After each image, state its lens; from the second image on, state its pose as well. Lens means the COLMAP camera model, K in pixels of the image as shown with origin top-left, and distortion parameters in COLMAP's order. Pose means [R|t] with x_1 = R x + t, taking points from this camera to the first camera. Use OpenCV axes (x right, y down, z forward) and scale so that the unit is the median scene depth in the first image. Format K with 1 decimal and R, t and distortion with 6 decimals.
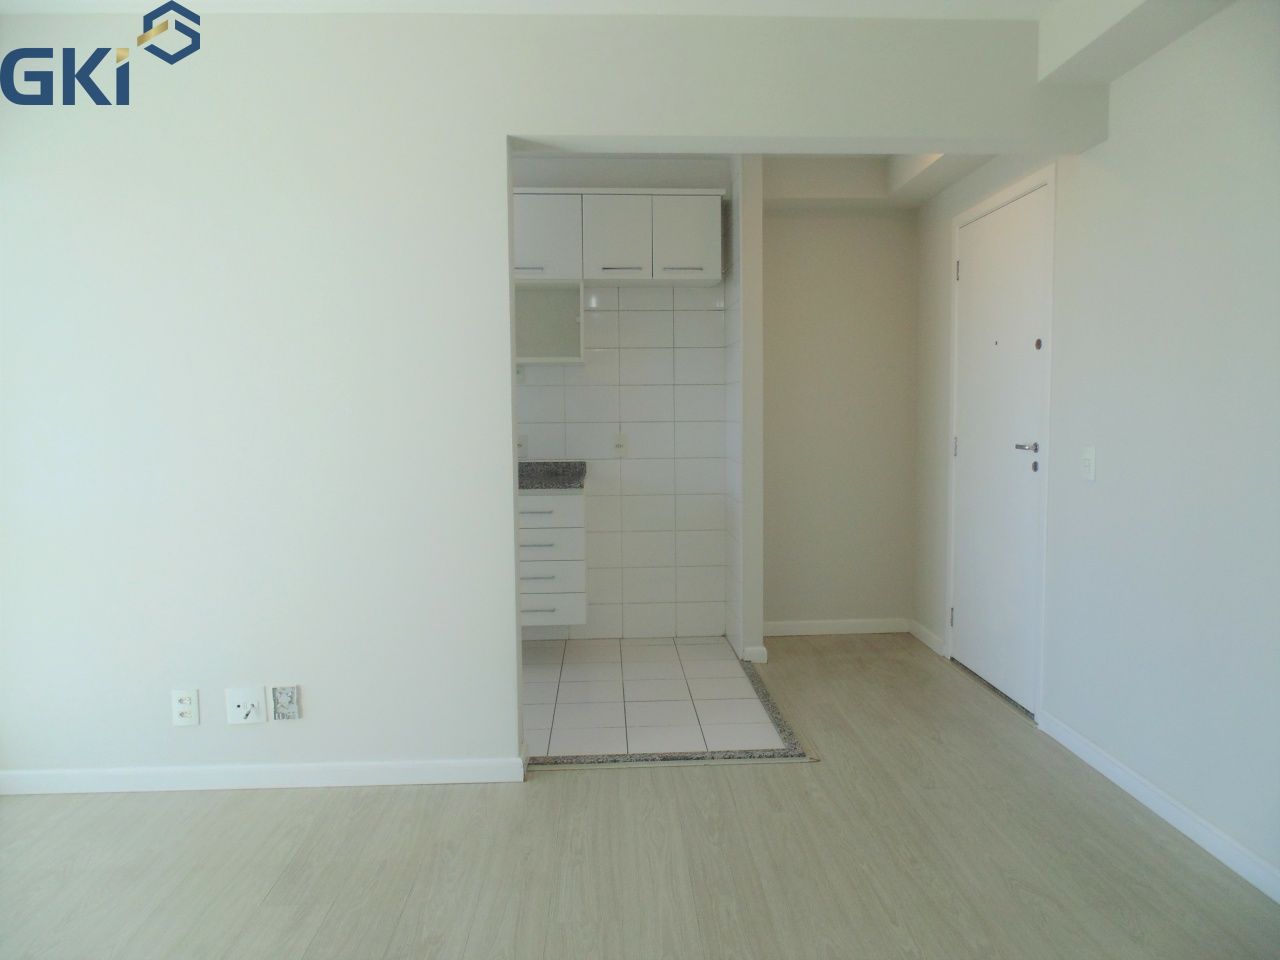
lens RADIAL K [[852.9, 0, 649.0], [0, 852.9, 479.0], [0, 0, 1]] dist [-0.054030, 0.022888]
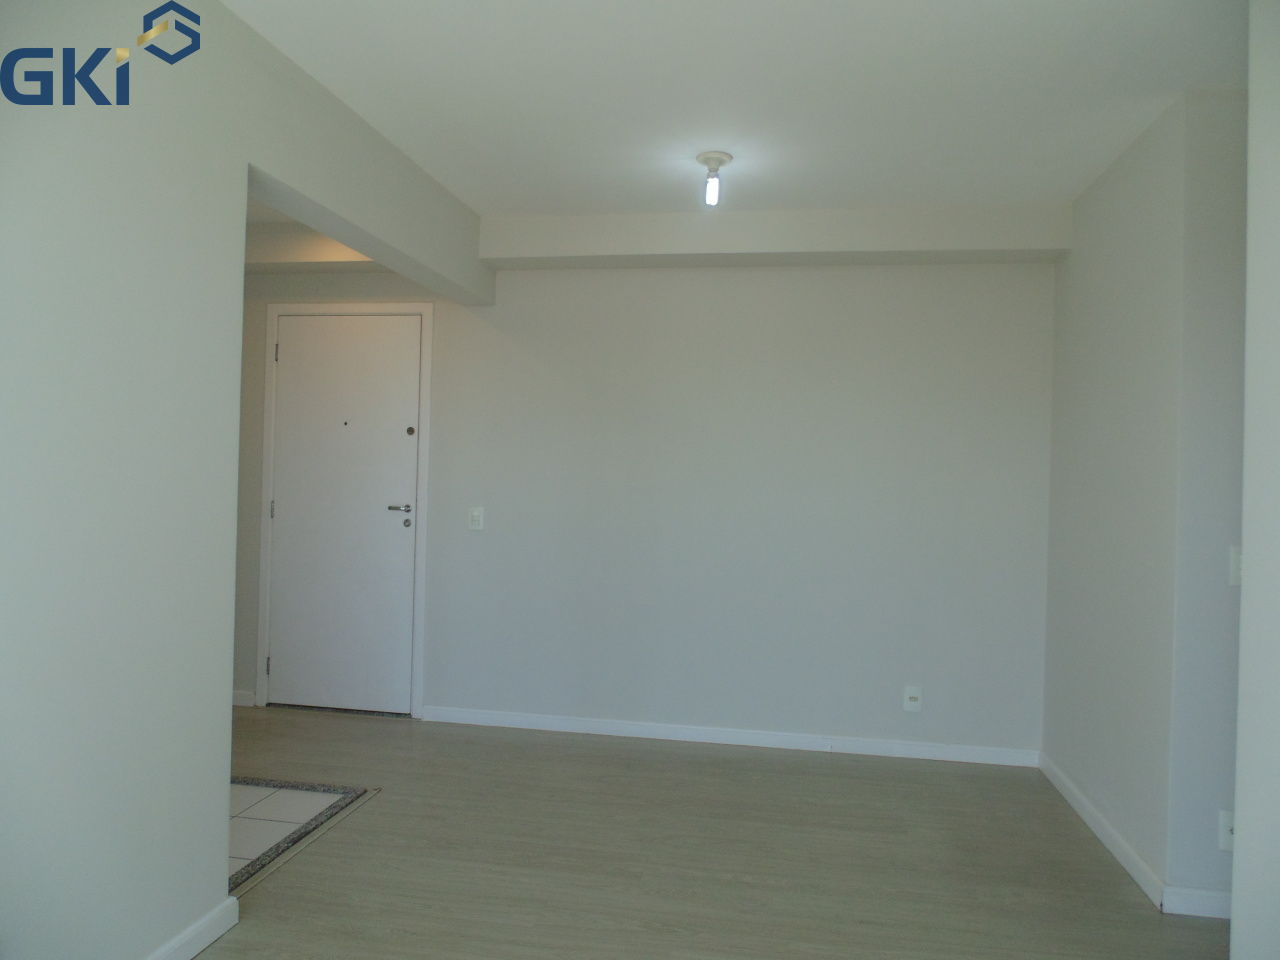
lens RADIAL K [[852.9, 0, 645.4], [0, 852.9, 475.1], [0, 0, 1]] dist [-0.054030, 0.022888]
pose [[0.210550, 0.011435, 0.977516, -0.781916], [0.053251, 0.998313, -0.023148, -0.040095], [-0.976132, 0.056927, 0.209586, 0.364569]]
